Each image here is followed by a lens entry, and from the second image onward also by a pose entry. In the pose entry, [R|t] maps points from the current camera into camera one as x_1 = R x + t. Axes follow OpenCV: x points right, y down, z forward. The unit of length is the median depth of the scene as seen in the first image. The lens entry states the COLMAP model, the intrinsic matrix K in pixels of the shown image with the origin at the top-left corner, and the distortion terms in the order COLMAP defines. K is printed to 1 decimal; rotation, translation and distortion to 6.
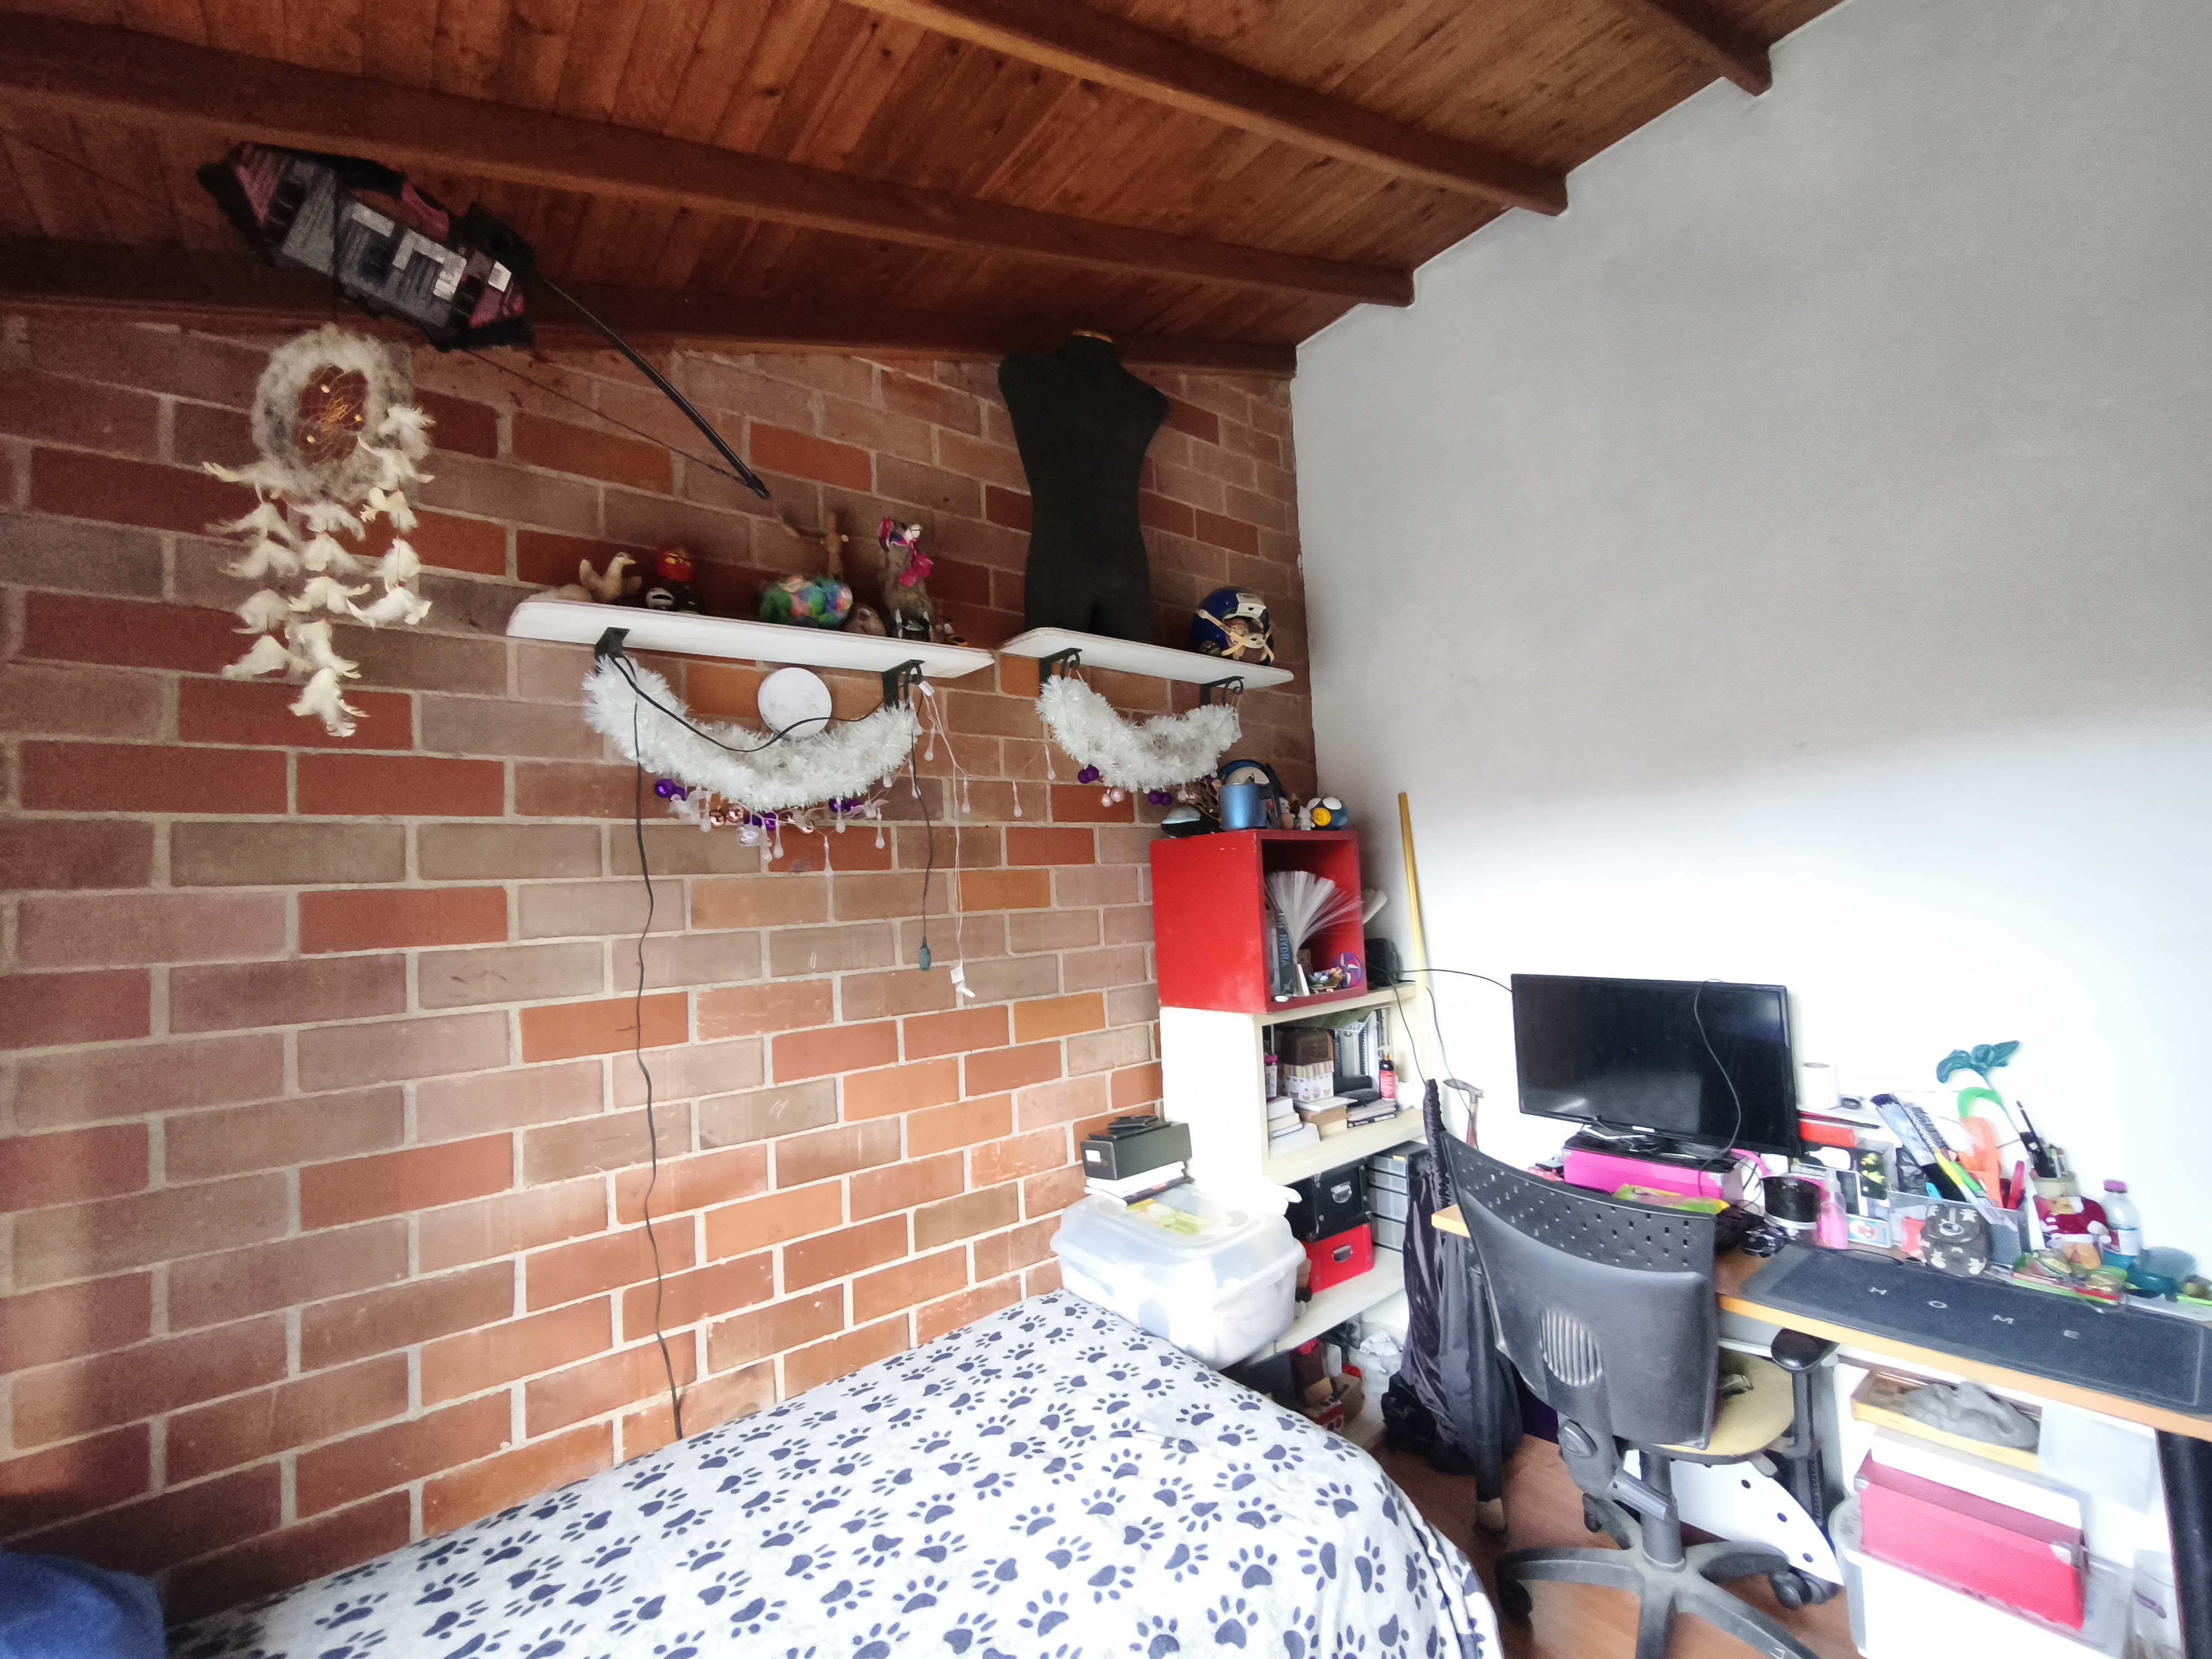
lens RADIAL K [[914.5, 0, 1097.9], [0, 914.5, 834.1], [0, 0, 1]] dist [0.000707, 0.000779]
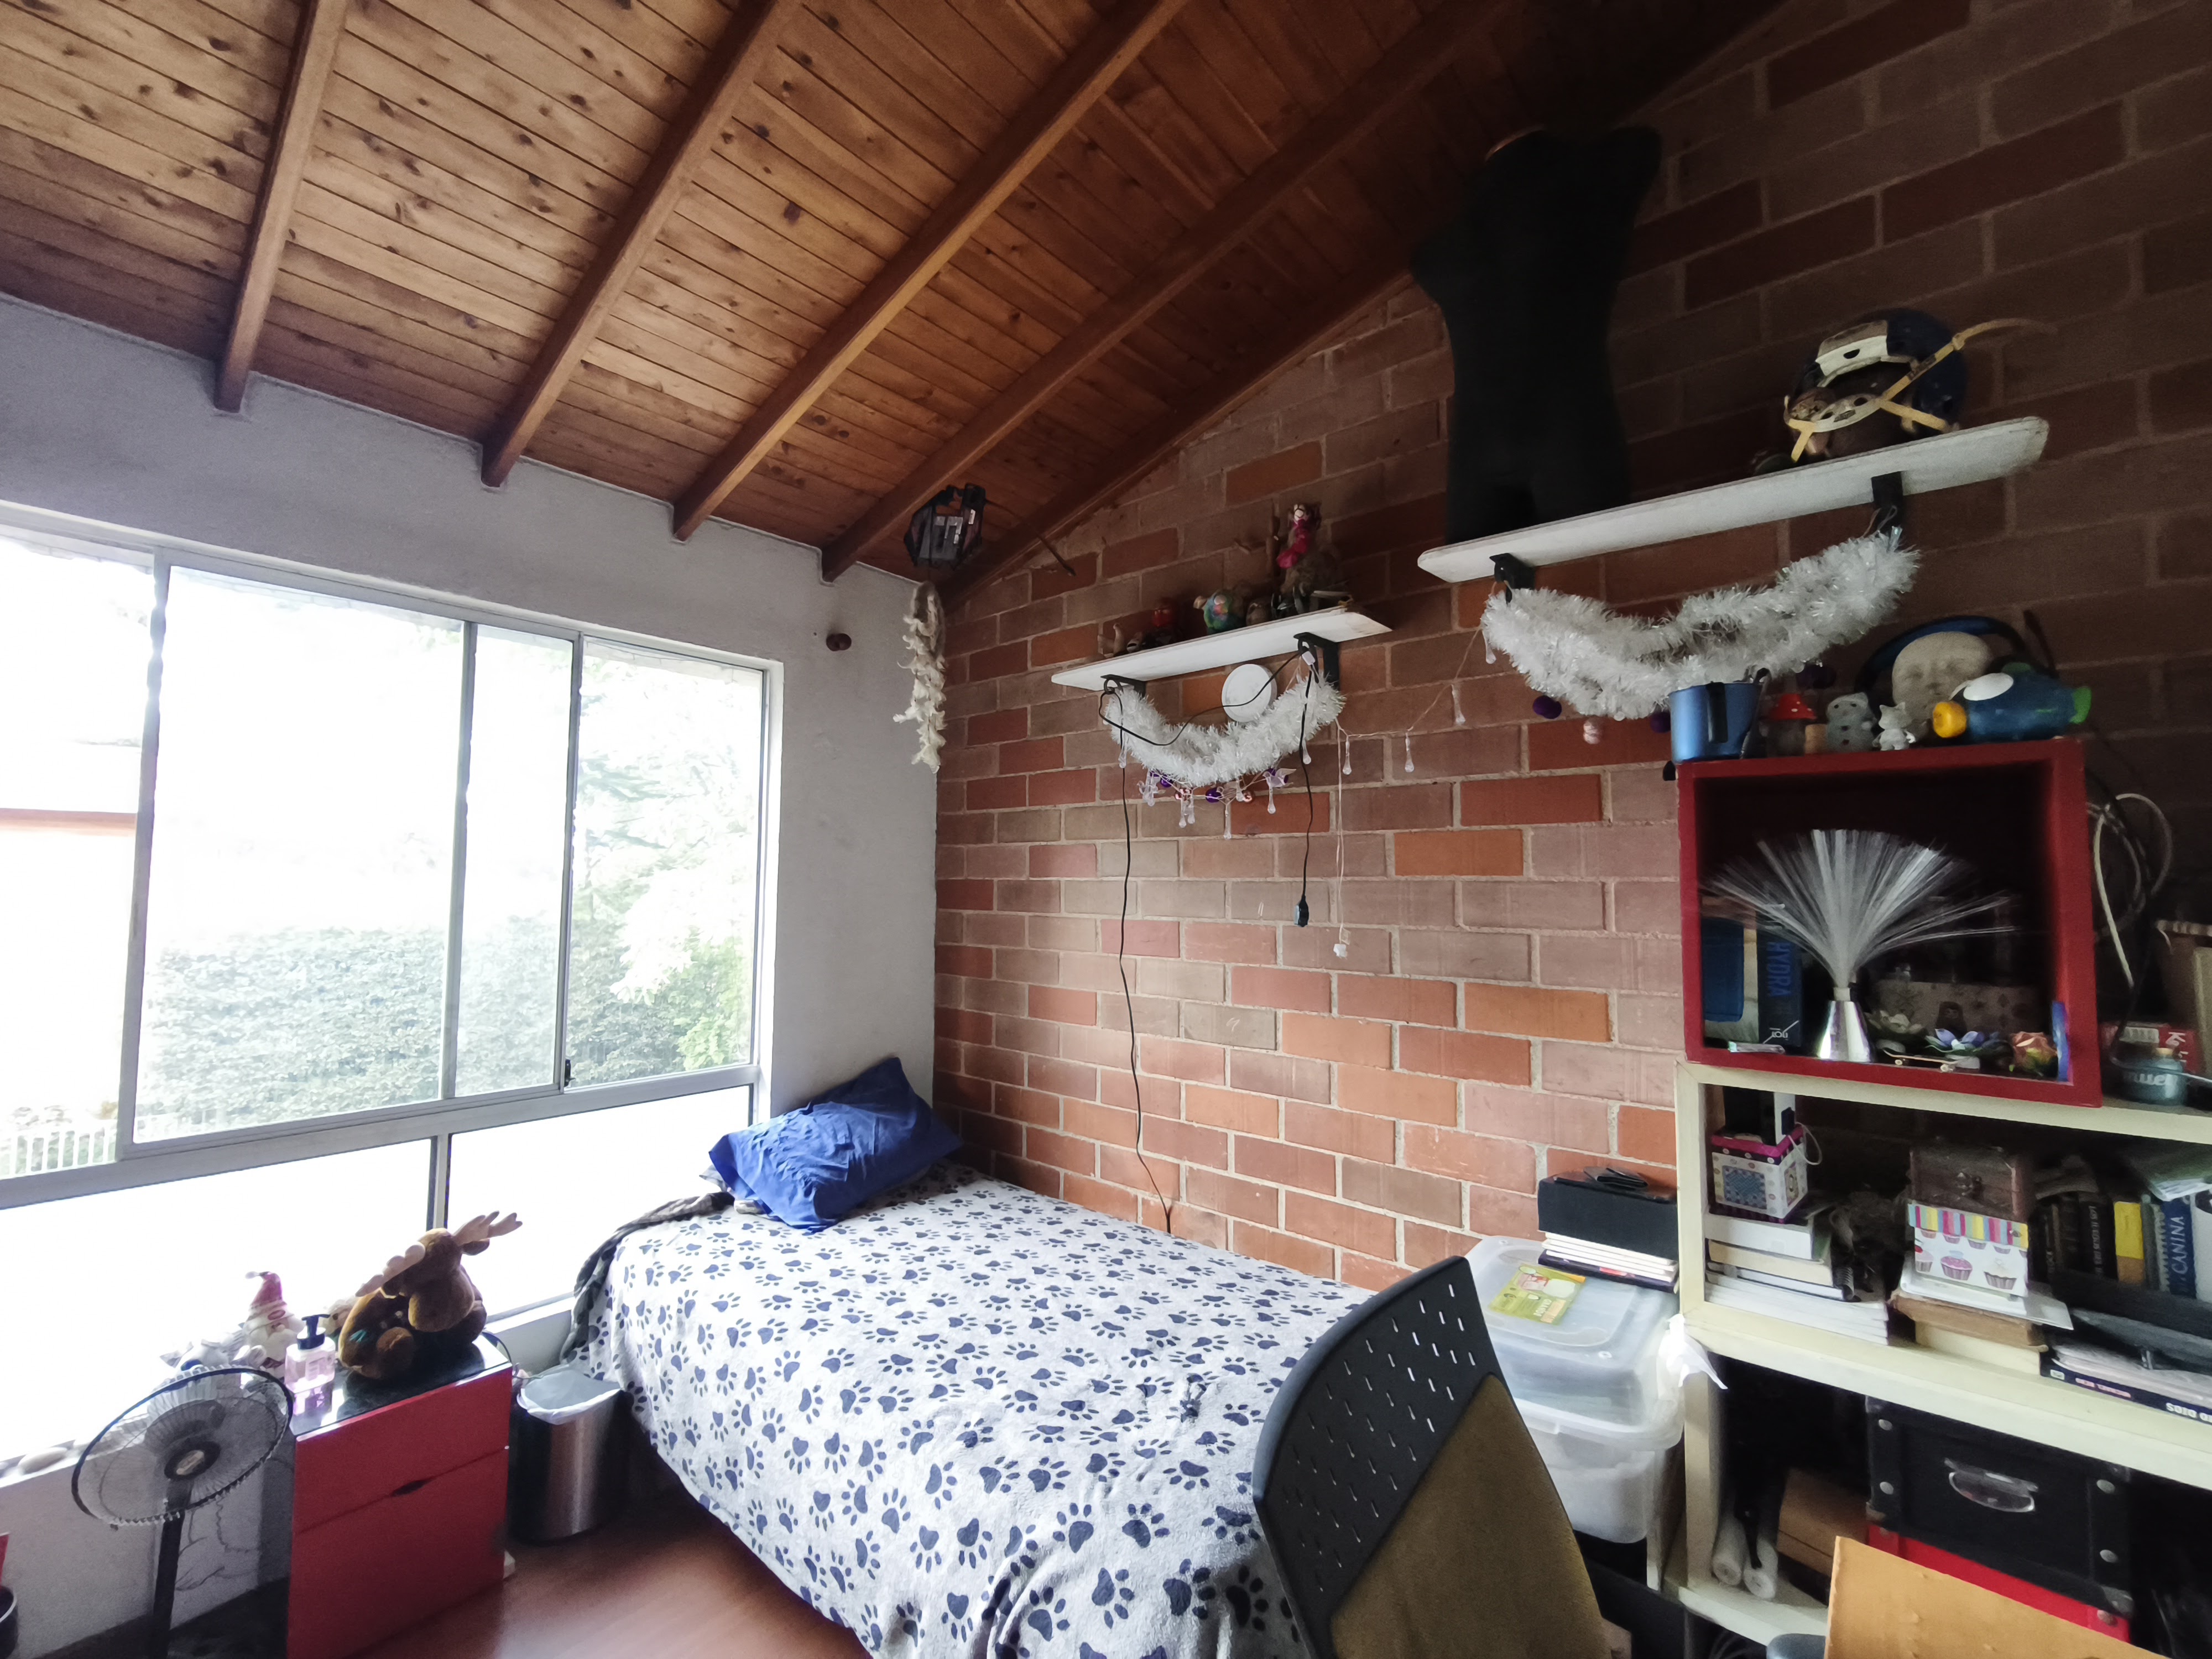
lens RADIAL K [[919.6, 0, 1109.6], [0, 919.6, 829.7], [0, 0, 1]] dist [-0.002509, -0.000088]
pose [[0.201617, -0.007625, -0.979435, 0.870891], [0.046734, 0.998906, 0.001844, 0.026387], [0.978349, -0.046145, 0.201753, 0.614370]]
